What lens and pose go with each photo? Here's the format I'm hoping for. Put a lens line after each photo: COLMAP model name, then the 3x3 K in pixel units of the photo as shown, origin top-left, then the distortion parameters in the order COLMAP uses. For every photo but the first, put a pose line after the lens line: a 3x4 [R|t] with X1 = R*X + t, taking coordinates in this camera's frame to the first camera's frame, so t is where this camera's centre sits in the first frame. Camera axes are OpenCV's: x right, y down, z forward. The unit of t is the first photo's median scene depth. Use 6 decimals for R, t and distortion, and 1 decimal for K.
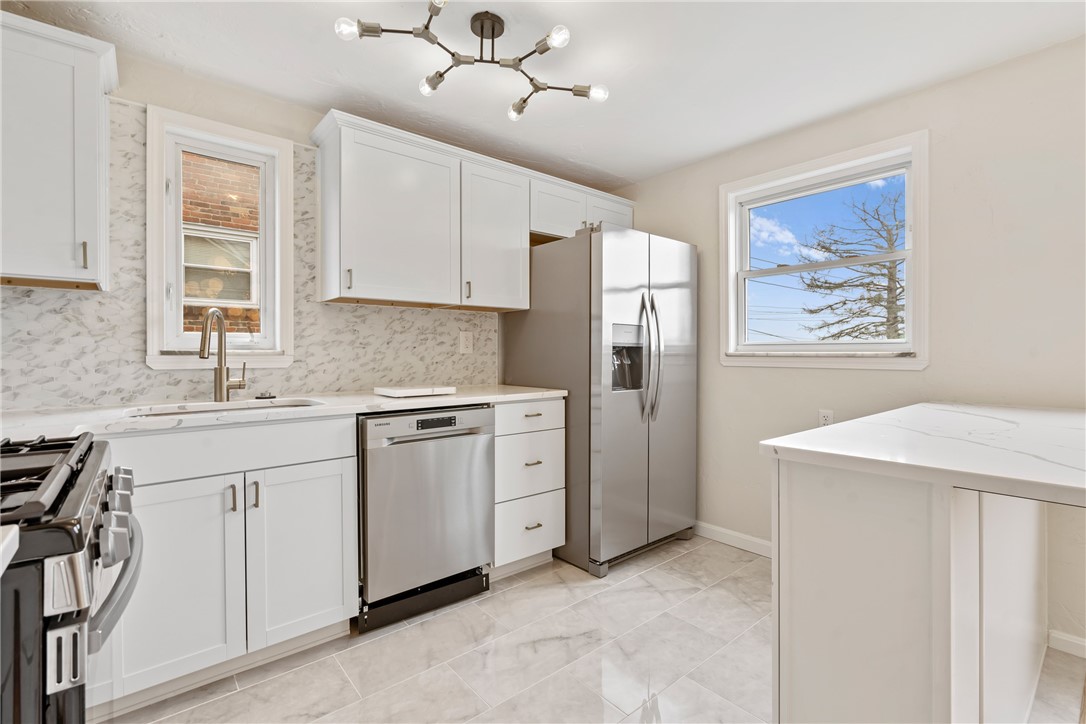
lens RADIAL K [[489.3, 0, 545.6], [0, 489.3, 352.7], [0, 0, 1]] dist [-0.003690, 0.000975]
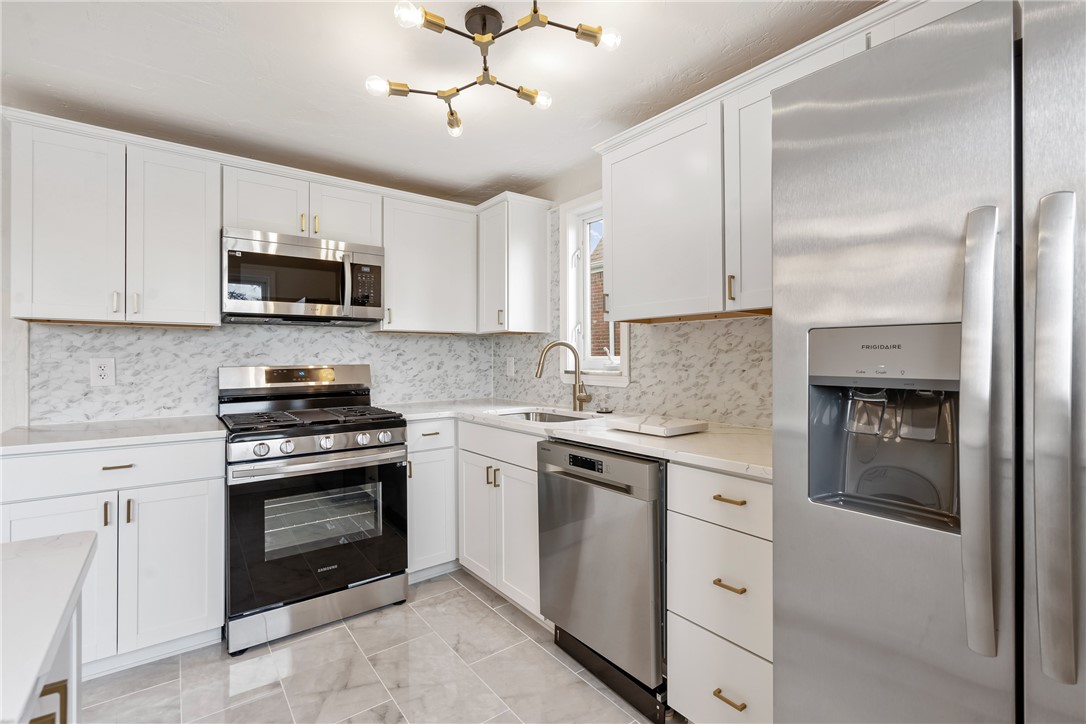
lens RADIAL K [[489.3, 0, 542.2], [0, 489.3, 355.1], [0, 0, 1]] dist [-0.003690, 0.000975]
pose [[-0.043582, -0.002422, -0.999047, 0.537715], [0.003632, 0.999990, -0.002583, -0.037396], [0.999043, -0.003741, -0.043573, 0.802866]]
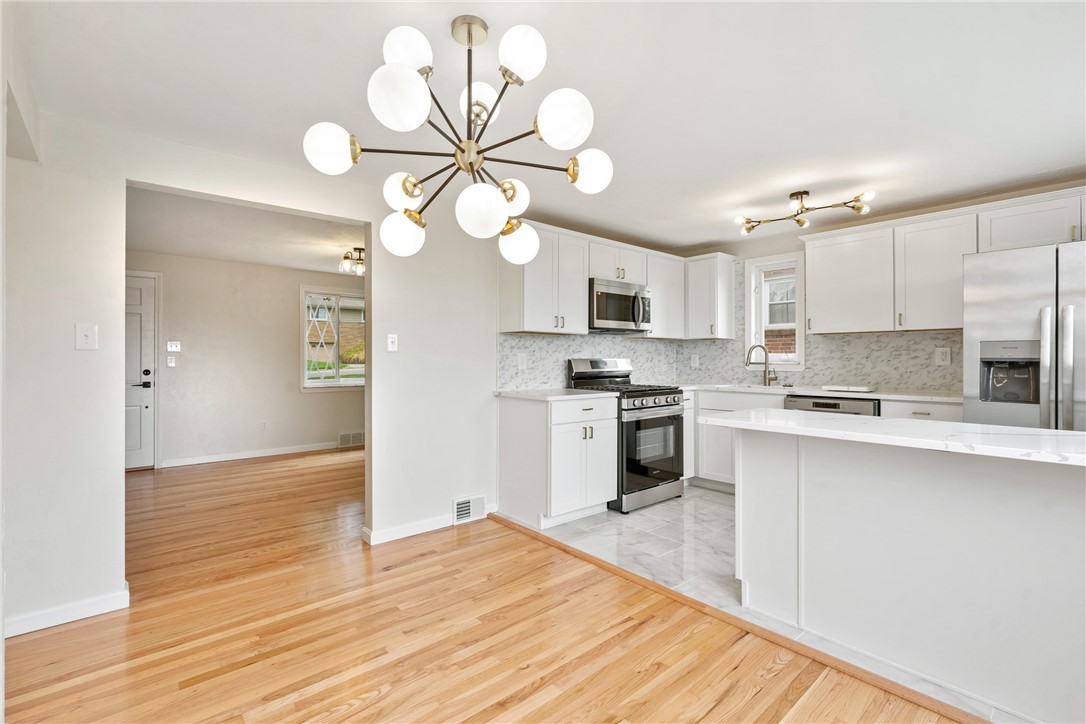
lens RADIAL K [[489.3, 0, 539.8], [0, 489.3, 358.0], [0, 0, 1]] dist [-0.003690, 0.000975]
pose [[0.013885, 0.000342, -0.999904, 1.250426], [0.000746, 1.000000, 0.000352, -0.021337], [0.999903, -0.000751, 0.013885, -0.033971]]
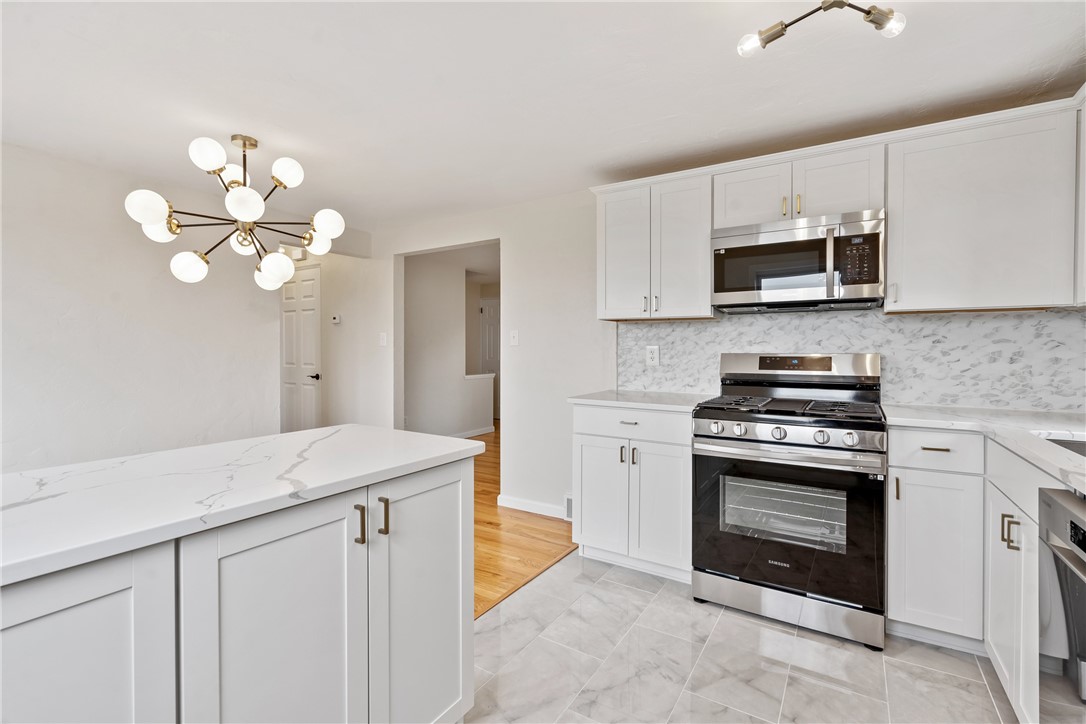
lens RADIAL K [[489.3, 0, 538.9], [0, 489.3, 357.8], [0, 0, 1]] dist [-0.003690, 0.000975]
pose [[-0.951133, 0.004705, -0.308744, 0.325207], [-0.001036, 0.999830, 0.018430, -0.028208], [0.308779, 0.017849, -0.950966, 1.051050]]
